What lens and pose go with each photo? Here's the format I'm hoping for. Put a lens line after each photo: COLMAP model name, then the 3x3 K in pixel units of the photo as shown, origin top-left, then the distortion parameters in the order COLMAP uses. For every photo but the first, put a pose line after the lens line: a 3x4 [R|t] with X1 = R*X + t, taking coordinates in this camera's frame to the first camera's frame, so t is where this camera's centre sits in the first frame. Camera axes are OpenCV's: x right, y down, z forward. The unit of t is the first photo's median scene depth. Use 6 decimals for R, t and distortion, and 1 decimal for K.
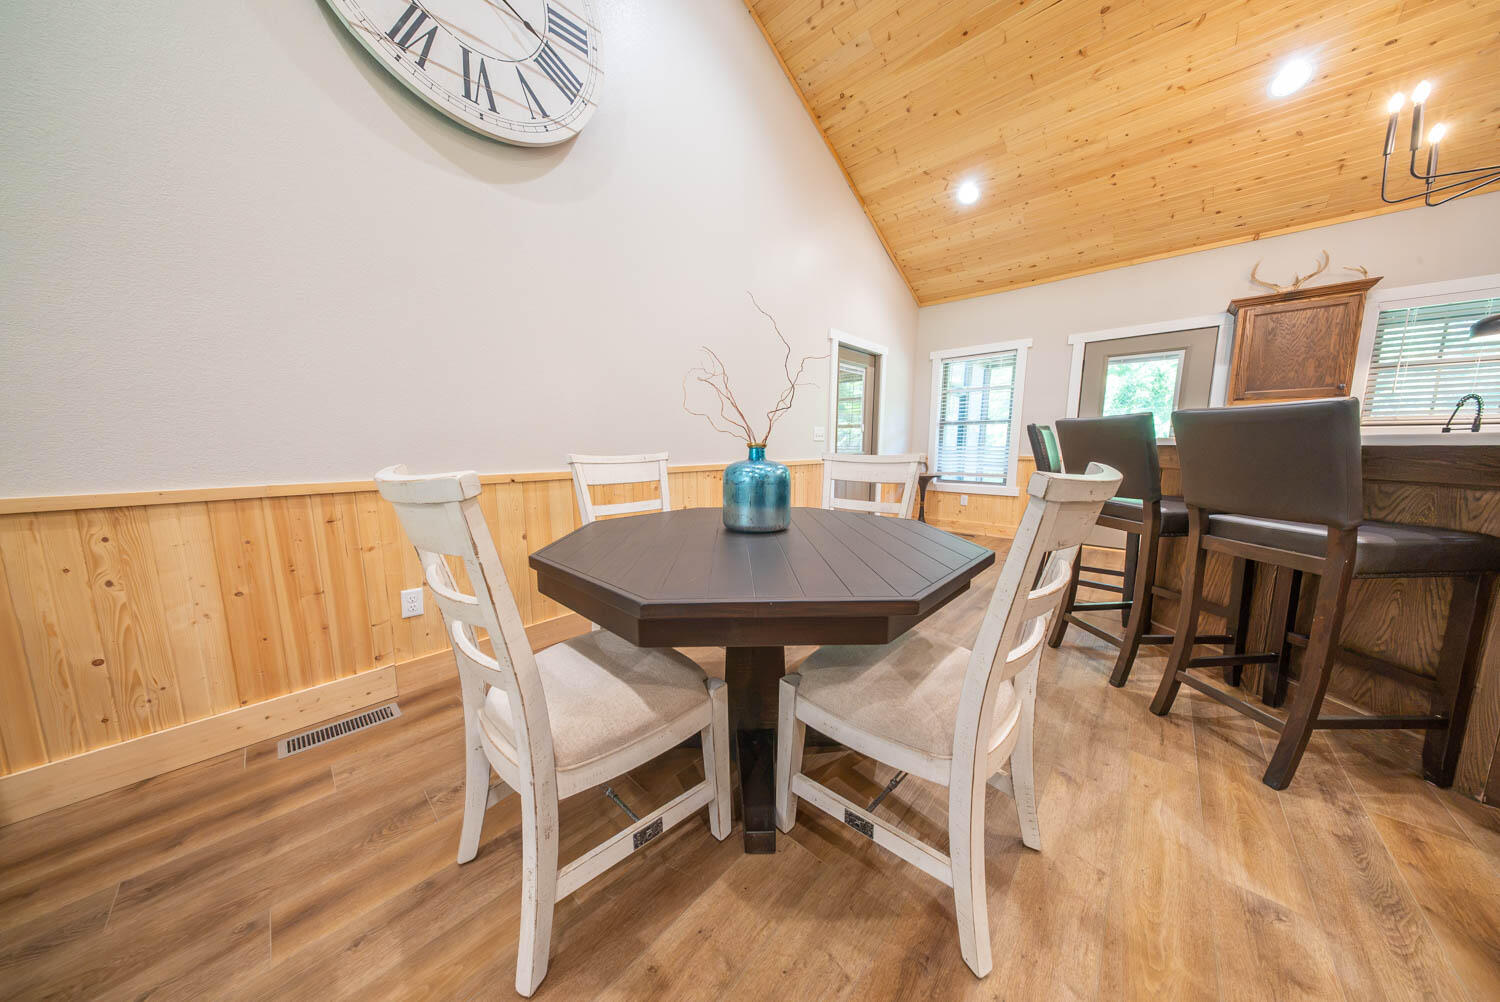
lens RADIAL K [[442.0, 0, 747.7], [0, 442.0, 502.3], [0, 0, 1]] dist [0.003452, -0.001479]
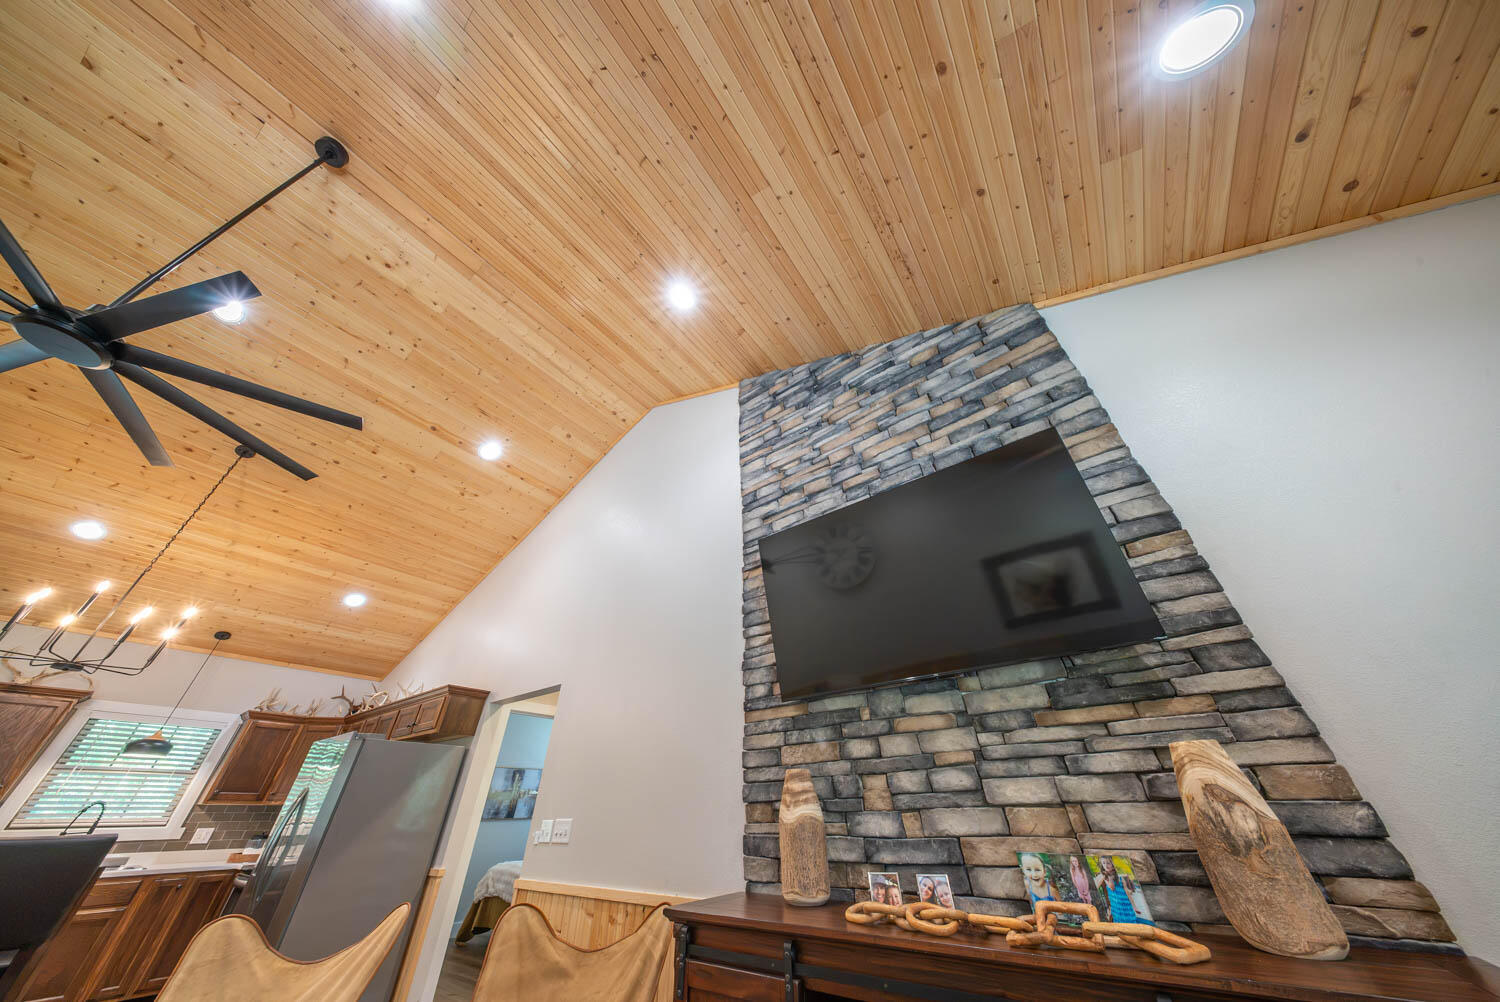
lens RADIAL K [[442.0, 0, 747.1], [0, 442.0, 502.7], [0, 0, 1]] dist [0.003452, -0.001479]
pose [[-0.103548, 0.571591, 0.813979, -0.139010], [0.145503, 0.818279, -0.556101, 0.038767], [-0.983924, 0.060854, -0.167900, -0.672457]]
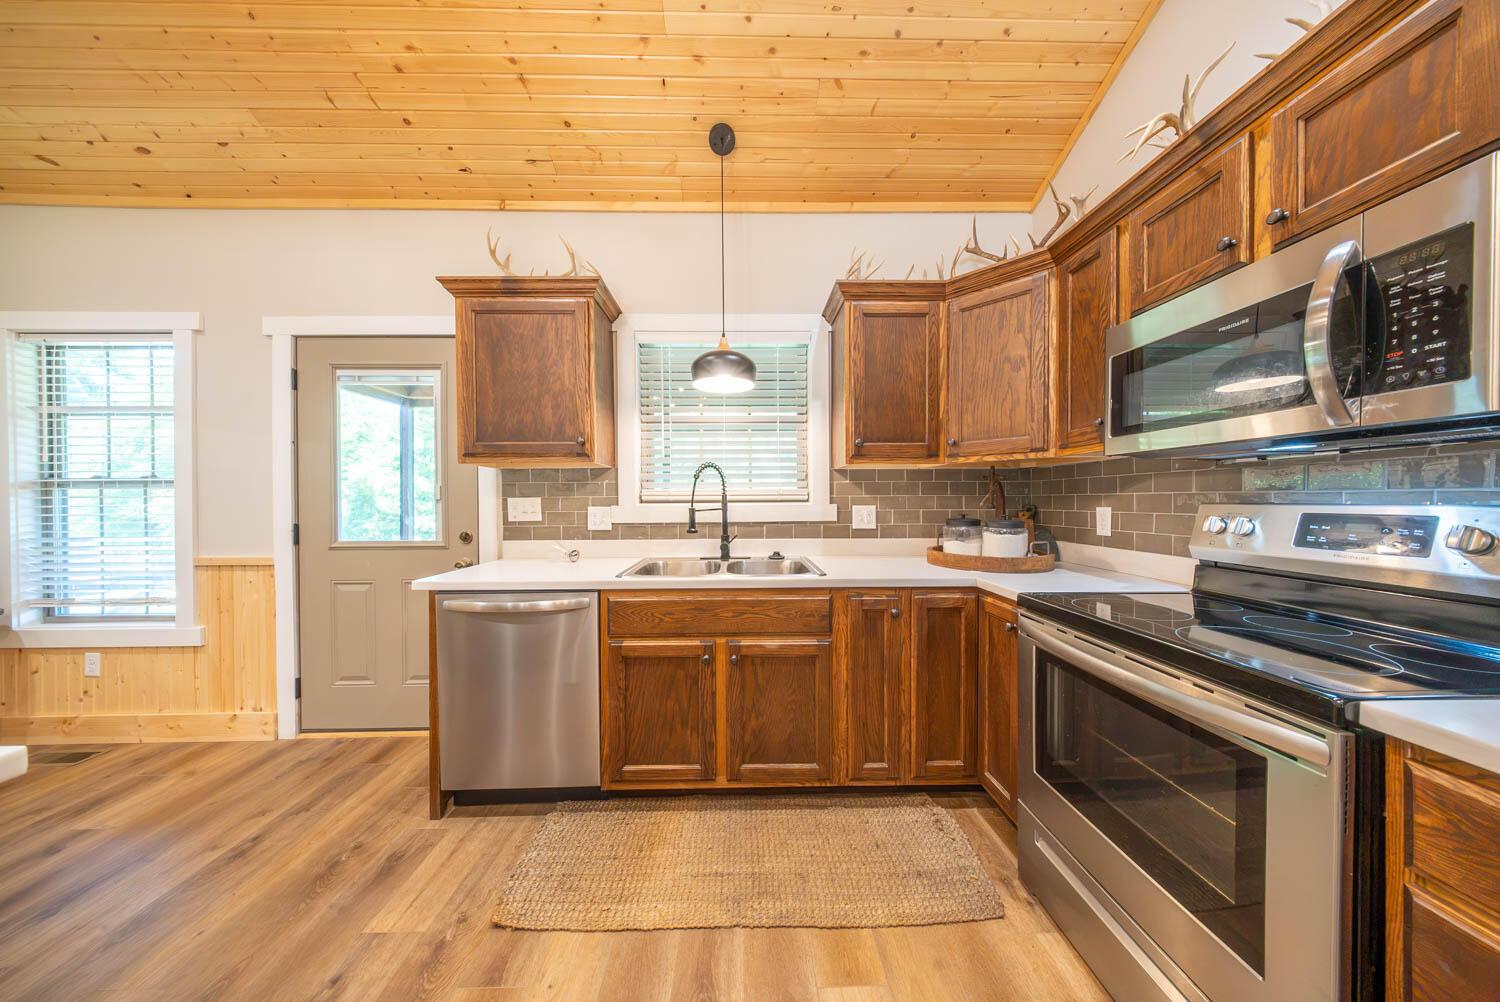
lens RADIAL K [[442.0, 0, 746.4], [0, 442.0, 504.2], [0, 0, 1]] dist [0.003452, -0.001479]
pose [[0.720634, -0.008219, 0.693267, 1.067208], [0.096808, 0.991327, -0.088877, -0.096240], [-0.686524, 0.131161, 0.715180, 0.407146]]
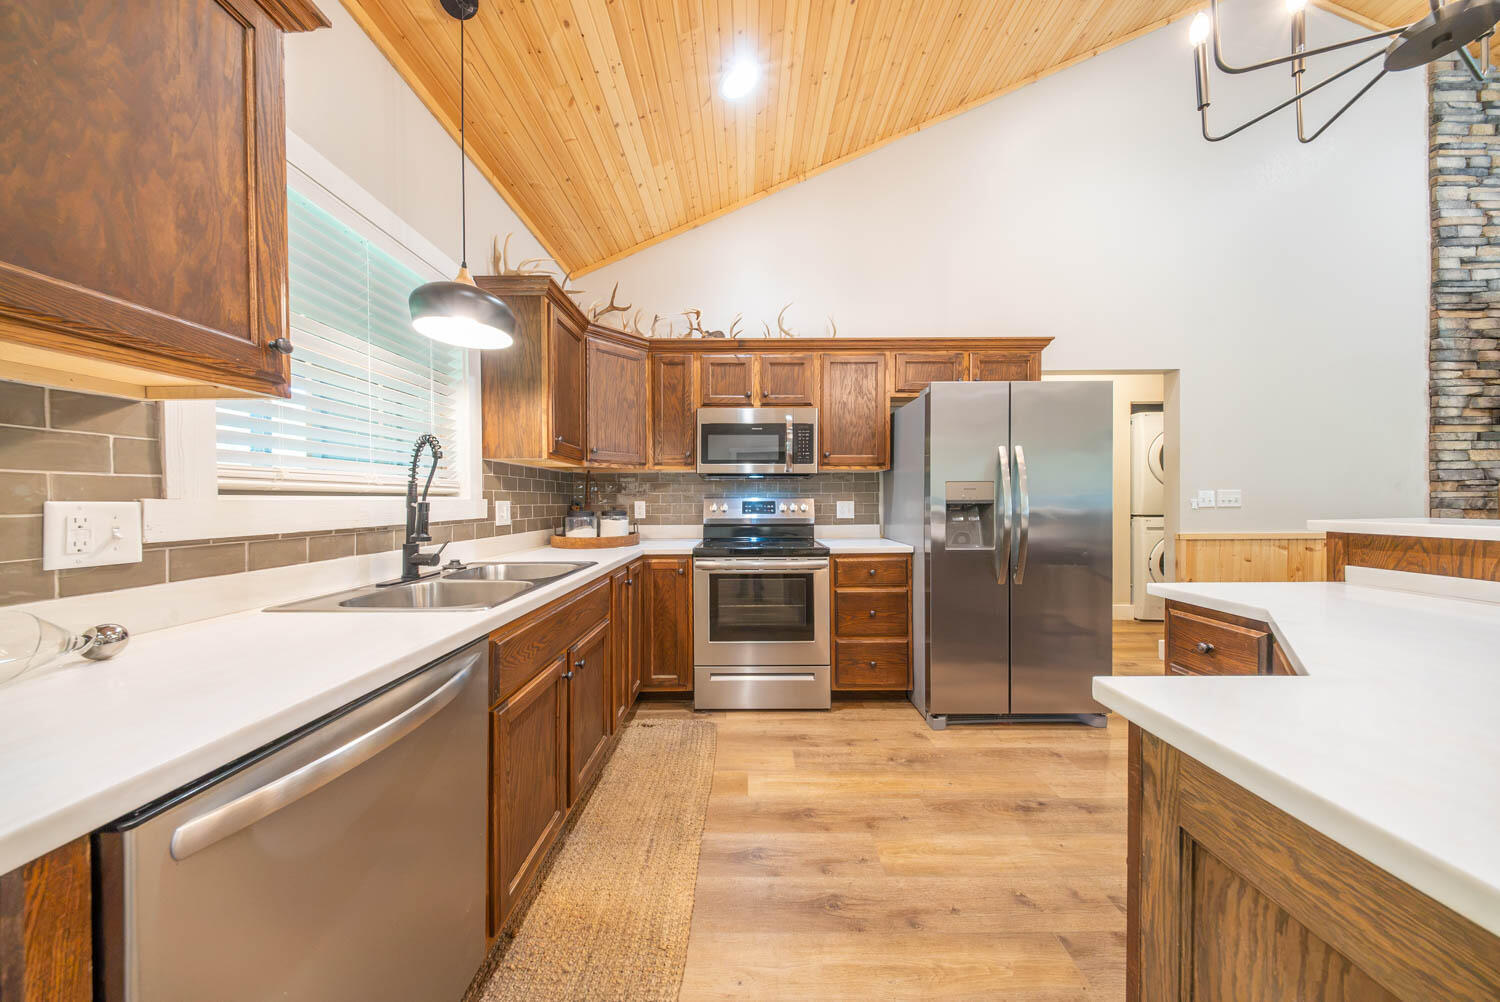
lens RADIAL K [[442.0, 0, 747.6], [0, 442.0, 505.4], [0, 0, 1]] dist [0.003452, -0.001479]
pose [[-0.678118, -0.003774, 0.734944, 0.942635], [0.104704, 0.989291, 0.101688, -0.162588], [-0.727457, 0.145908, -0.670460, 0.975850]]
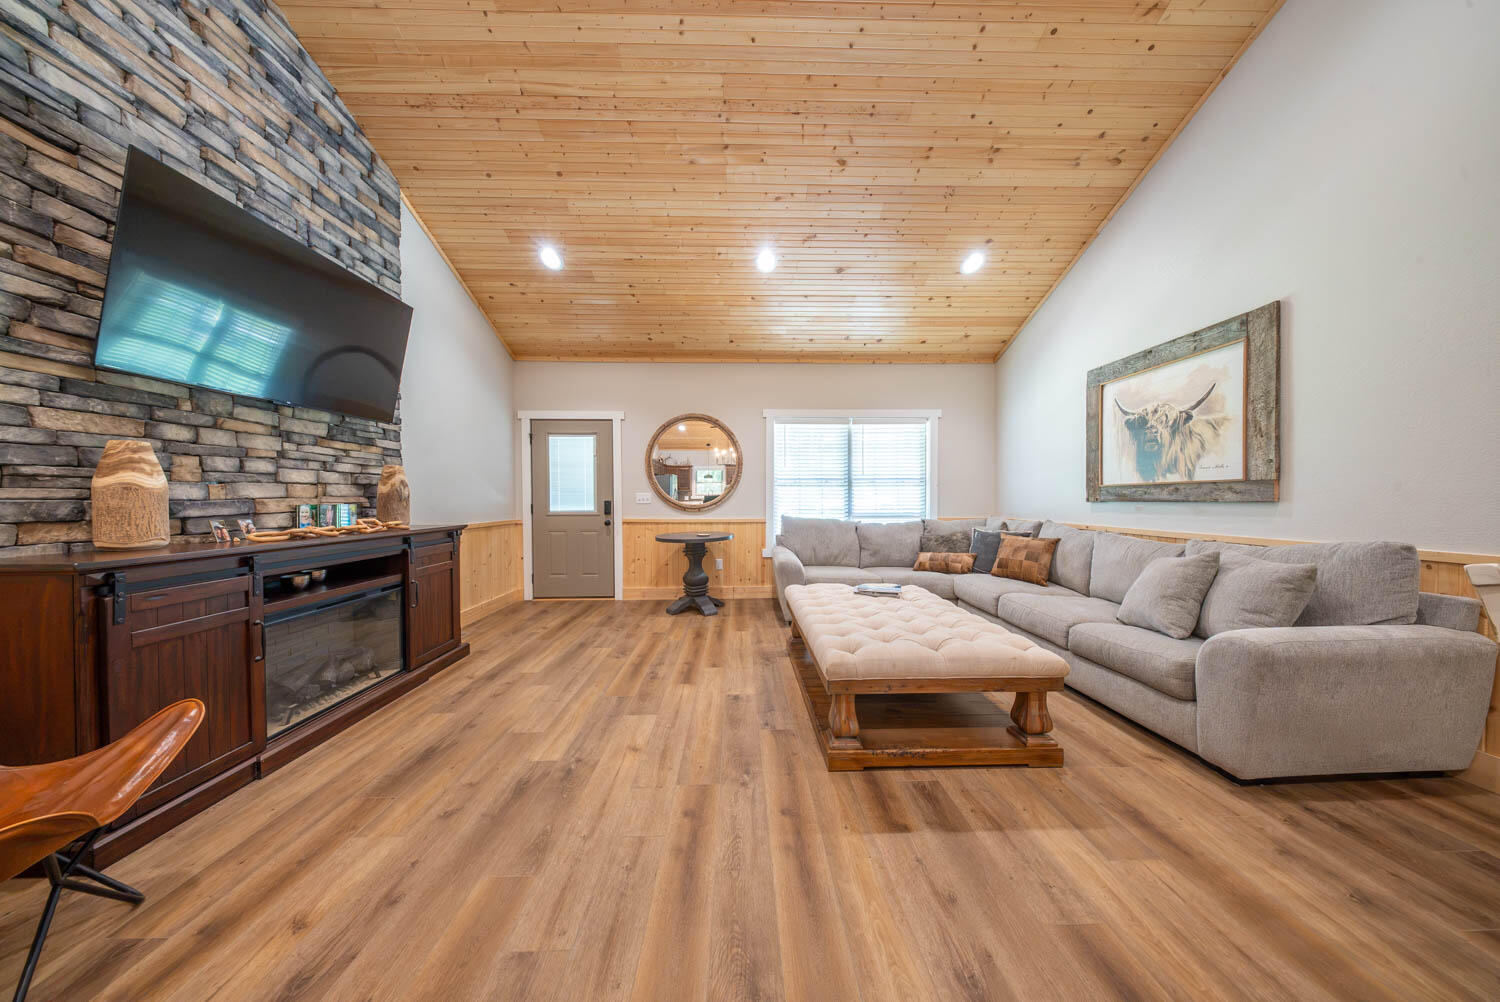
lens RADIAL K [[442.0, 0, 750.1], [0, 442.0, 503.2], [0, 0, 1]] dist [0.003452, -0.001479]
pose [[-0.714555, 0.010416, -0.699502, 0.365763], [-0.091233, 0.989963, 0.107937, -0.040066], [0.693605, 0.140944, -0.706433, 0.092974]]
